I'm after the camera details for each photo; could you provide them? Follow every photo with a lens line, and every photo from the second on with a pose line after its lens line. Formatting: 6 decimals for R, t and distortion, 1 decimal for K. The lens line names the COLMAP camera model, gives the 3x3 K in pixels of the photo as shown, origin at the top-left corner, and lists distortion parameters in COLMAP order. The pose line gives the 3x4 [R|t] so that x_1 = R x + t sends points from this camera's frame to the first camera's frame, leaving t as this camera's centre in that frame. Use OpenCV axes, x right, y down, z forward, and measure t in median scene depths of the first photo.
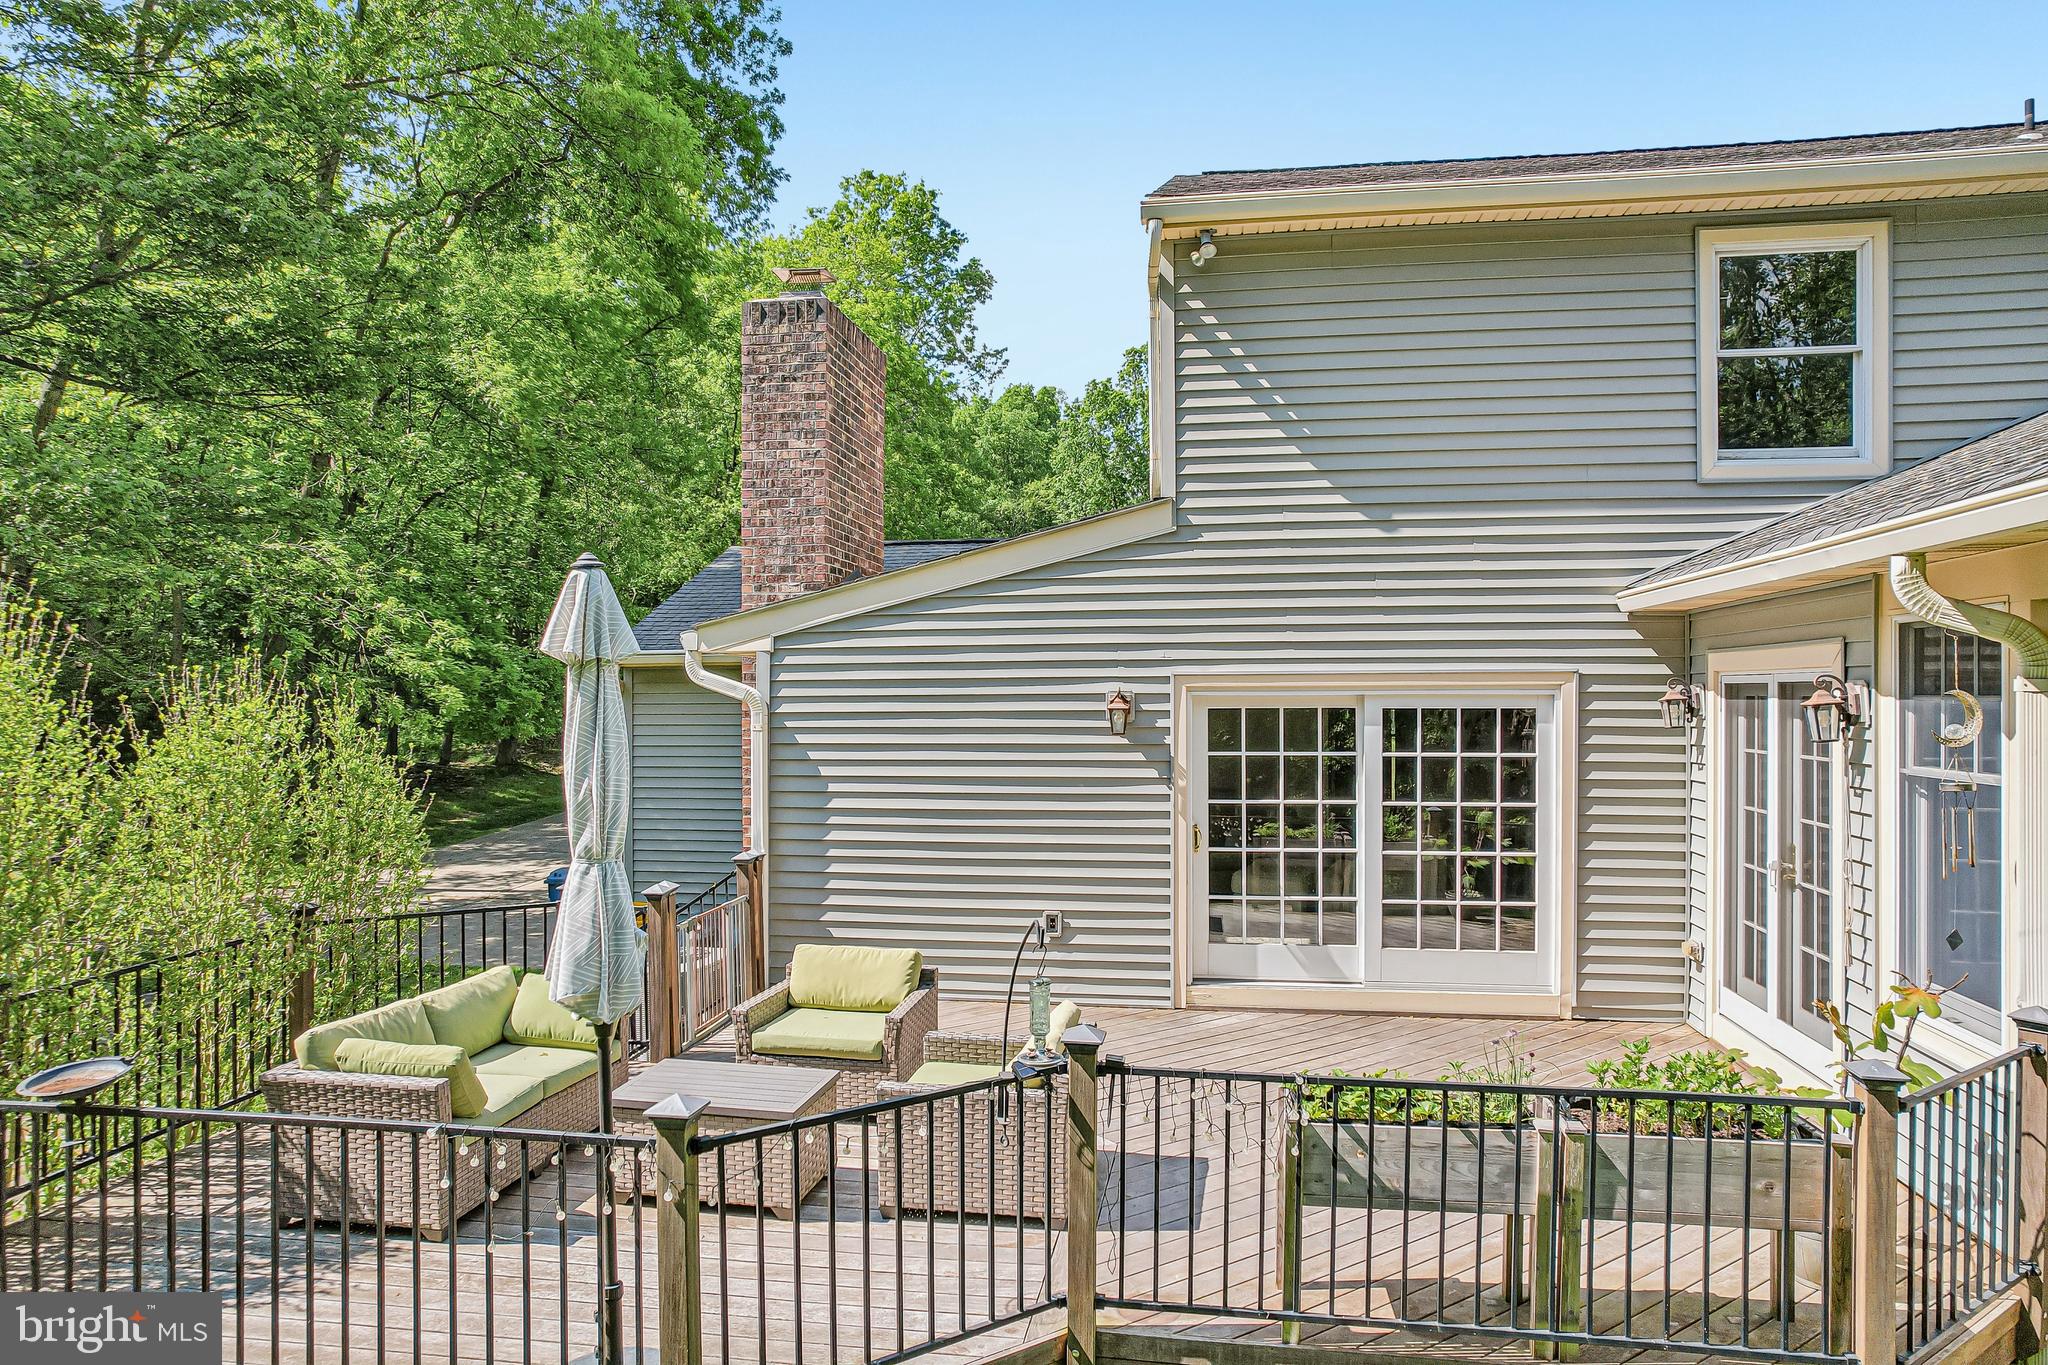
lens RADIAL K [[1314.4, 0, 1015.9], [0, 1314.4, 695.9], [0, 0, 1]] dist [-0.085617, 0.075311]
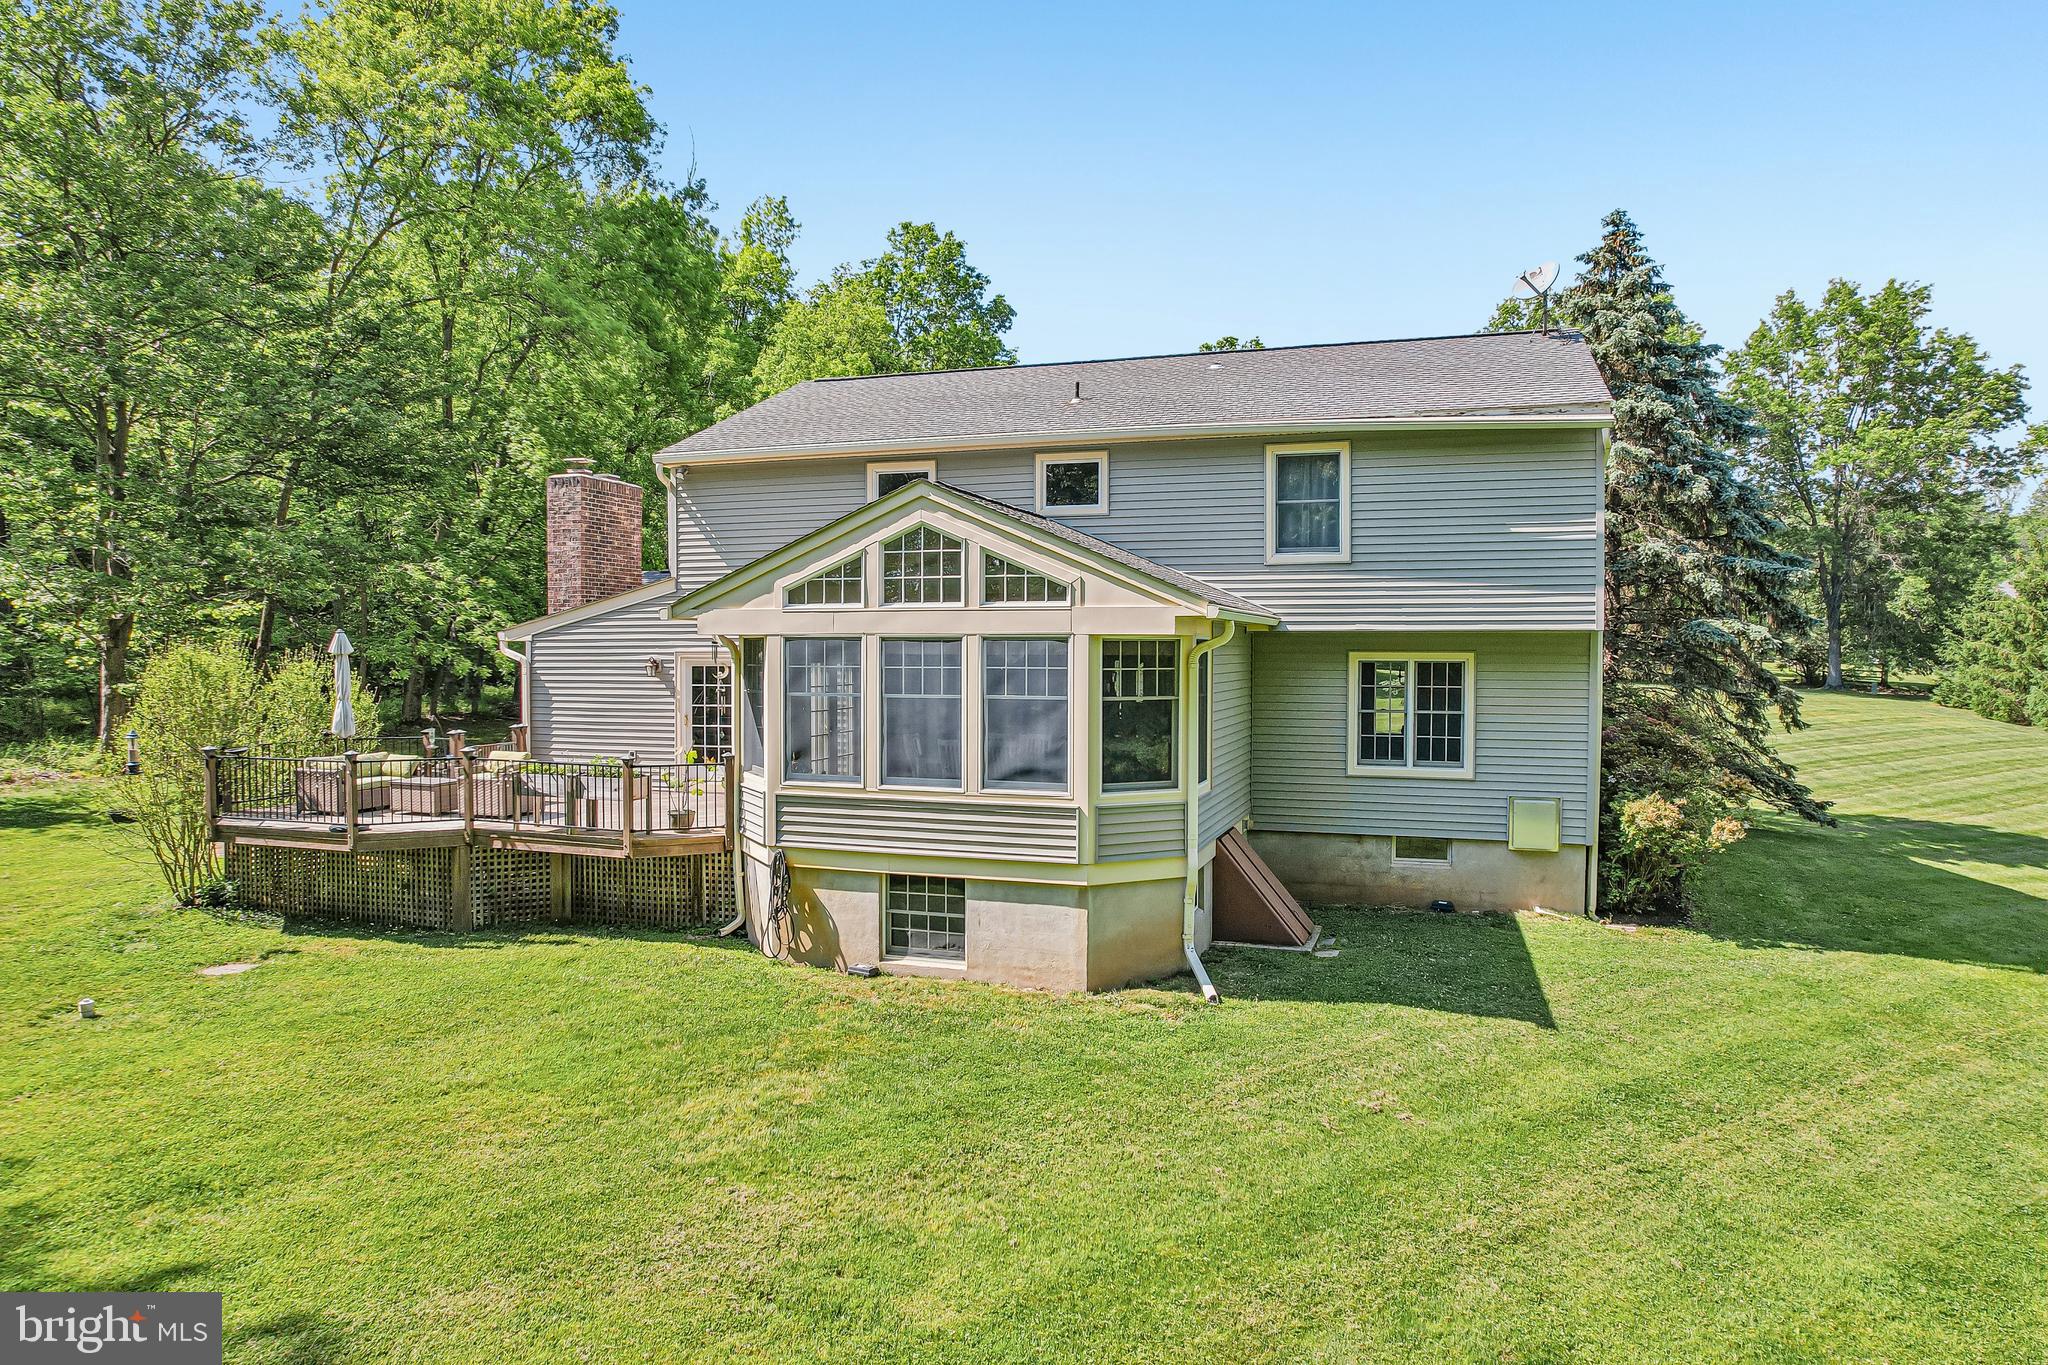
lens RADIAL K [[1316.7, 0, 1023.4], [0, 1316.7, 691.8], [0, 0, 1]] dist [-0.080538, 0.076352]
pose [[0.987012, 0.010014, -0.160335, 1.128318], [-0.005199, 0.999524, 0.030421, -0.019113], [0.160563, -0.029192, 0.986594, -1.248112]]
